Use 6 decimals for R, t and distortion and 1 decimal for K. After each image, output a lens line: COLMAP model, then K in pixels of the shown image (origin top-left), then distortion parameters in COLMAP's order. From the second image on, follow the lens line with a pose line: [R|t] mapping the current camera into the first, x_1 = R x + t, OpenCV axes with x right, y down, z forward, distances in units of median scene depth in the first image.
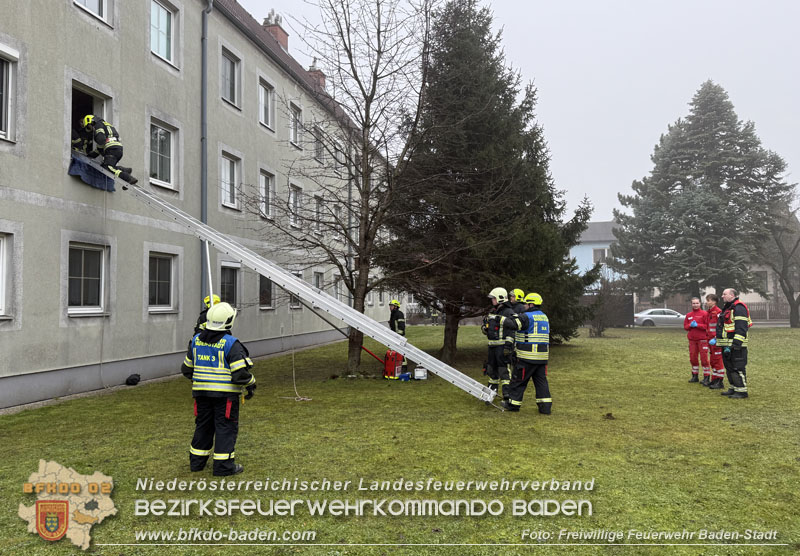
lens RADIAL K [[650.5, 0, 400.5], [0, 650.5, 270.1], [0, 0, 1]] dist [0.111553, -0.167366]
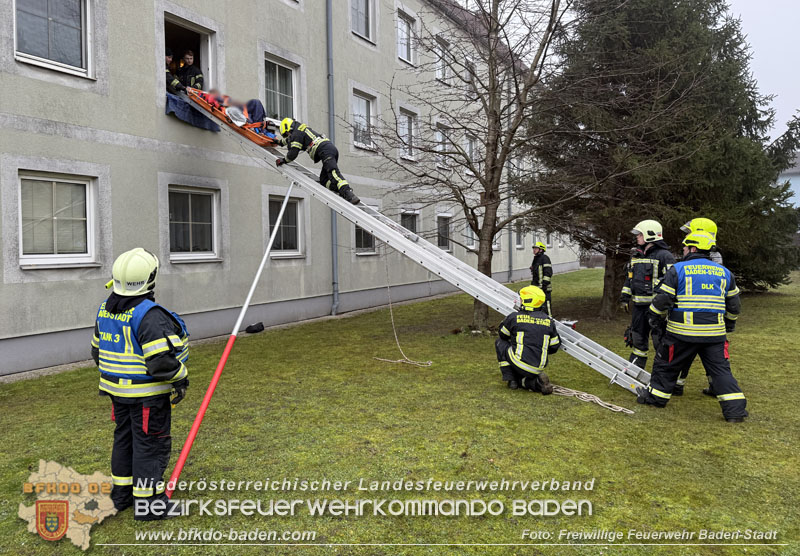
lens RADIAL K [[549.3, 0, 400.6], [0, 549.3, 253.1], [0, 0, 1]] dist [0.096231, -0.121353]
pose [[0.943564, -0.008079, -0.331092, 0.071873], [0.028764, 0.997924, 0.057623, 0.016099], [0.329939, -0.063895, 0.941837, 0.300243]]
